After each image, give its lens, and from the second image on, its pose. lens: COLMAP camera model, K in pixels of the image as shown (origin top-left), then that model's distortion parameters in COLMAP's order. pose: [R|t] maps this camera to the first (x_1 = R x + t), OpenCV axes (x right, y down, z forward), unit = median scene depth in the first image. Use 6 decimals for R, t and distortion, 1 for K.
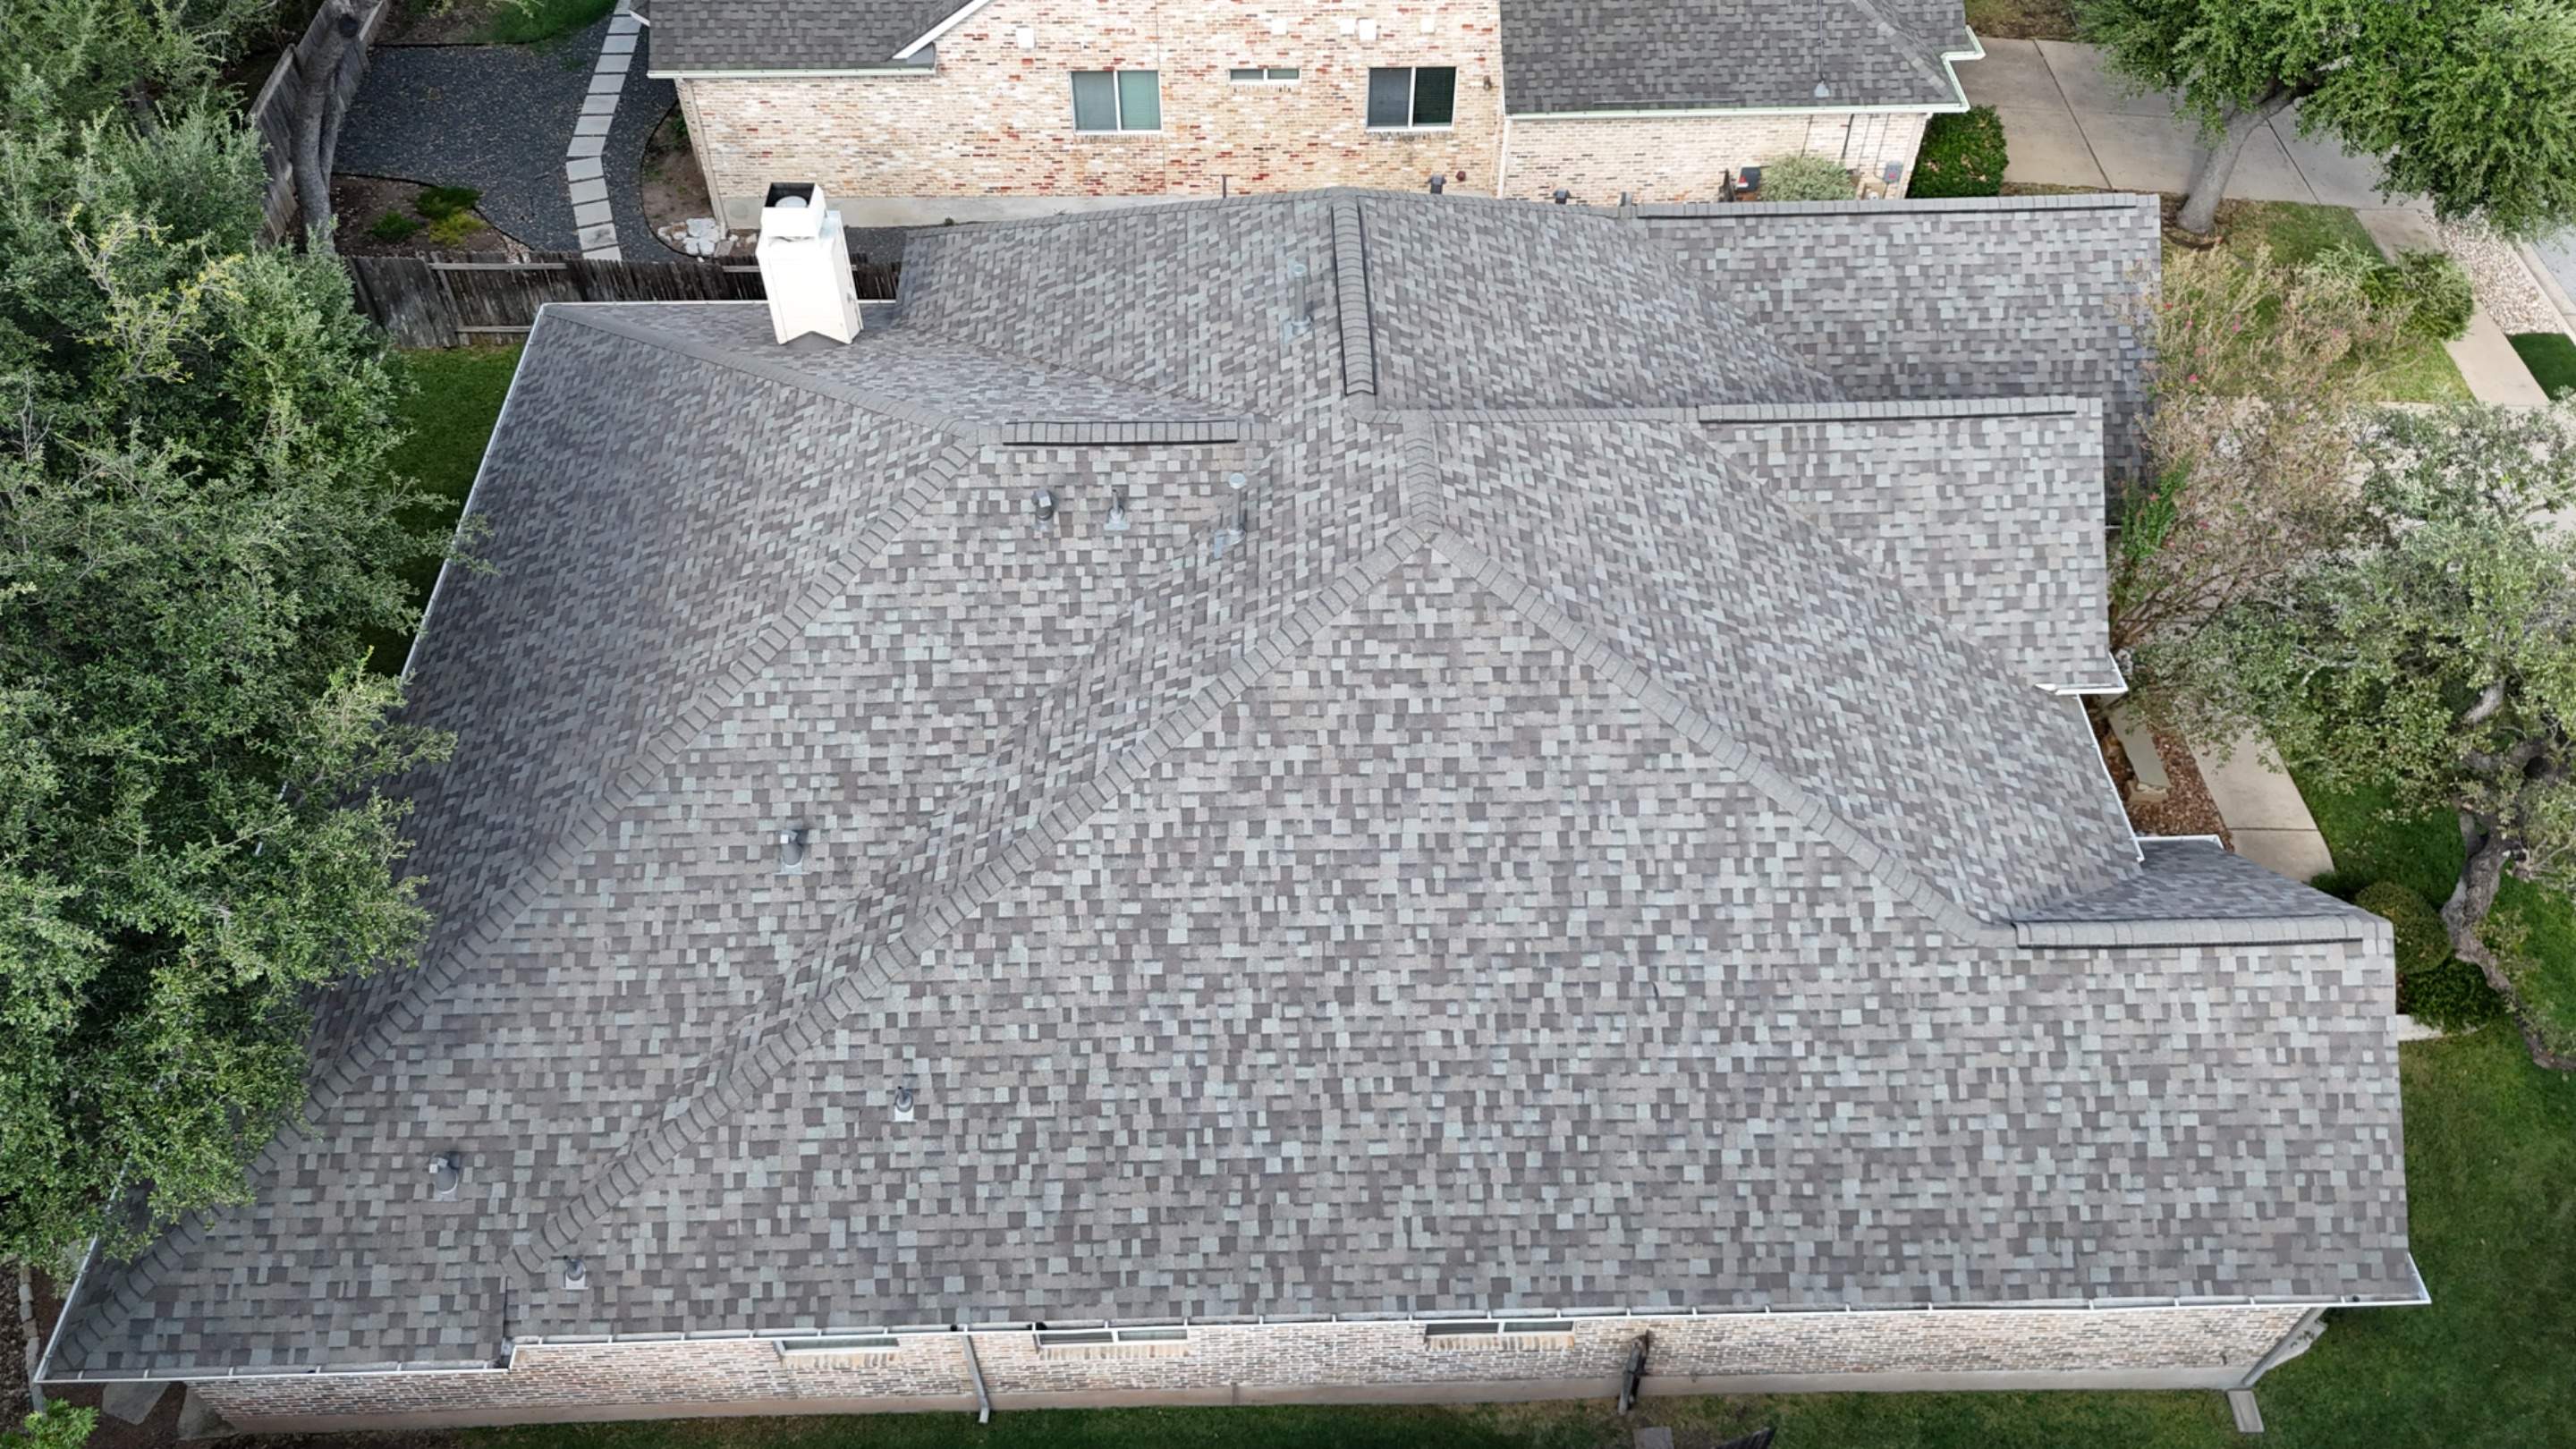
lens RADIAL K [[1896.3, 0, 1280.8], [0, 1896.3, 737.9], [0, 0, 1]] dist [0.133535, -0.292227]
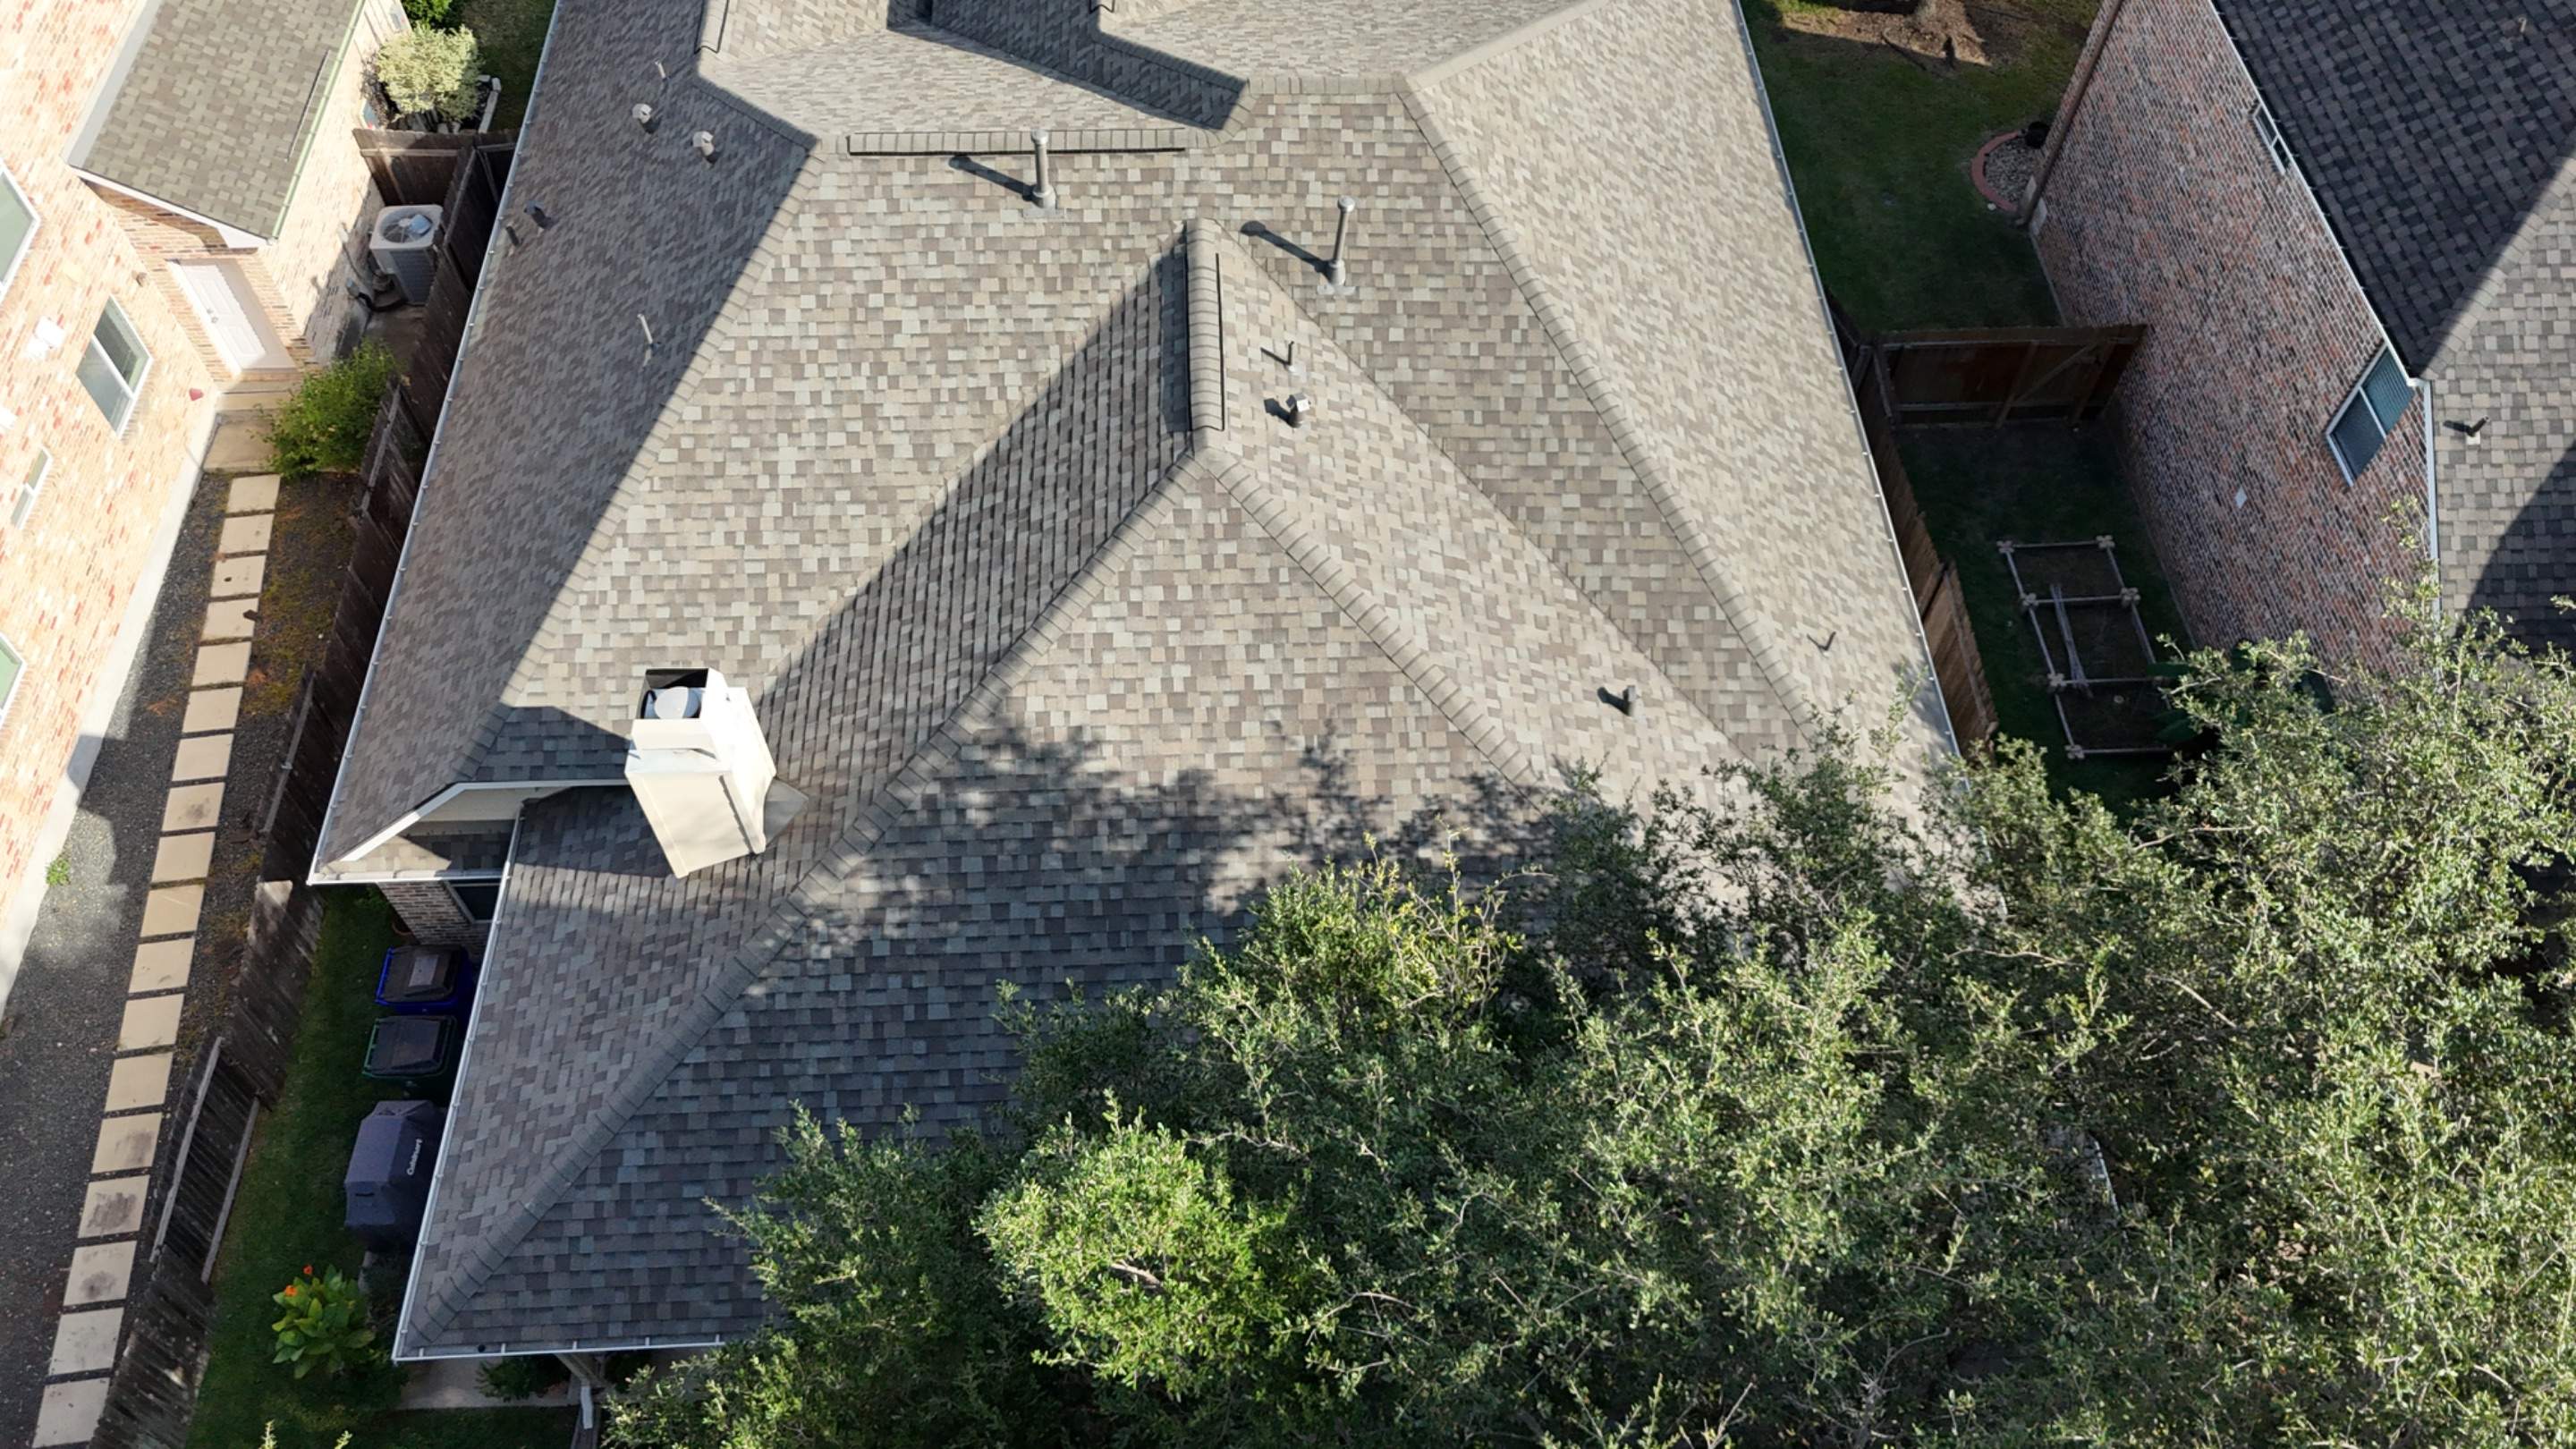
lens RADIAL K [[1889.9, 0, 1281.4], [0, 1889.9, 753.4], [0, 0, 1]] dist [0.077339, -0.075834]
pose [[-0.015643, -0.826141, 0.563247, -0.789264], [0.744524, 0.366386, 0.558074, -0.586343], [-0.667413, 0.428081, 0.609350, 0.510503]]
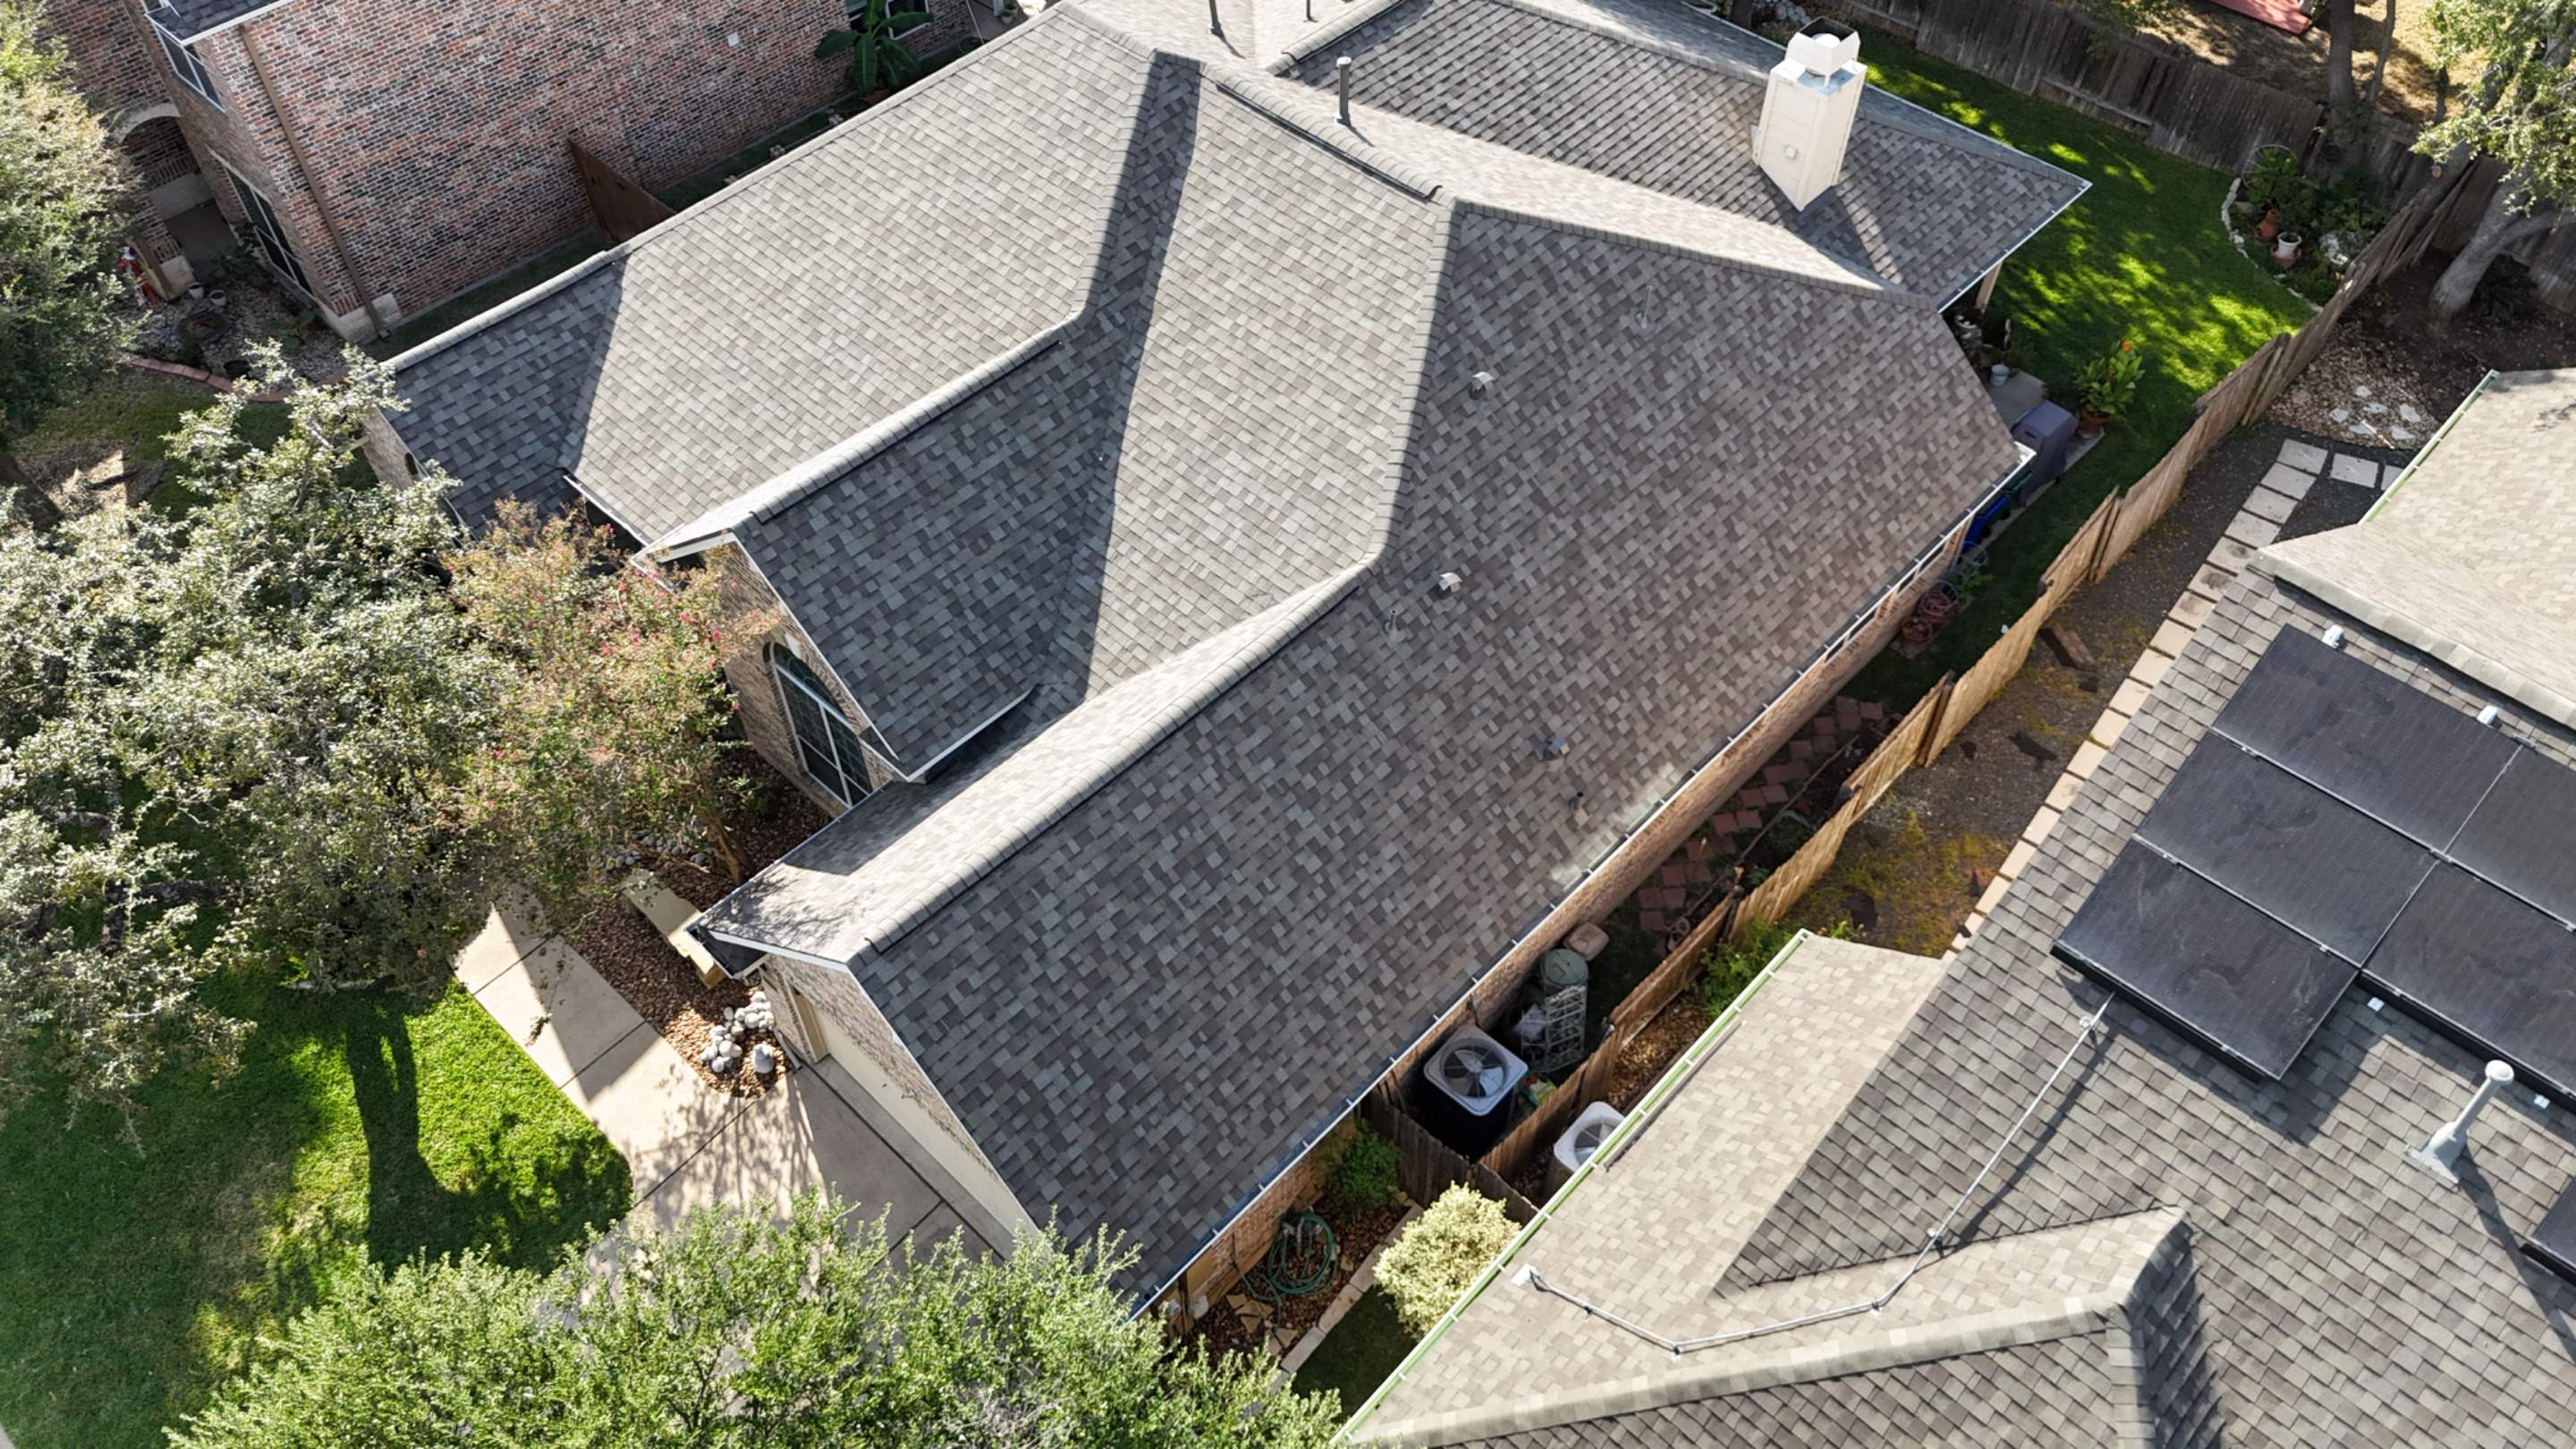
lens RADIAL K [[1900.6, 0, 1280.0], [0, 1900.6, 741.0], [0, 0, 1]] dist [0.071788, -0.072284]
pose [[-0.710445, 0.544293, -0.446108, 0.778706], [-0.529221, 0.004643, 0.848472, -1.217077], [0.463889, 0.838882, 0.284752, 1.039413]]
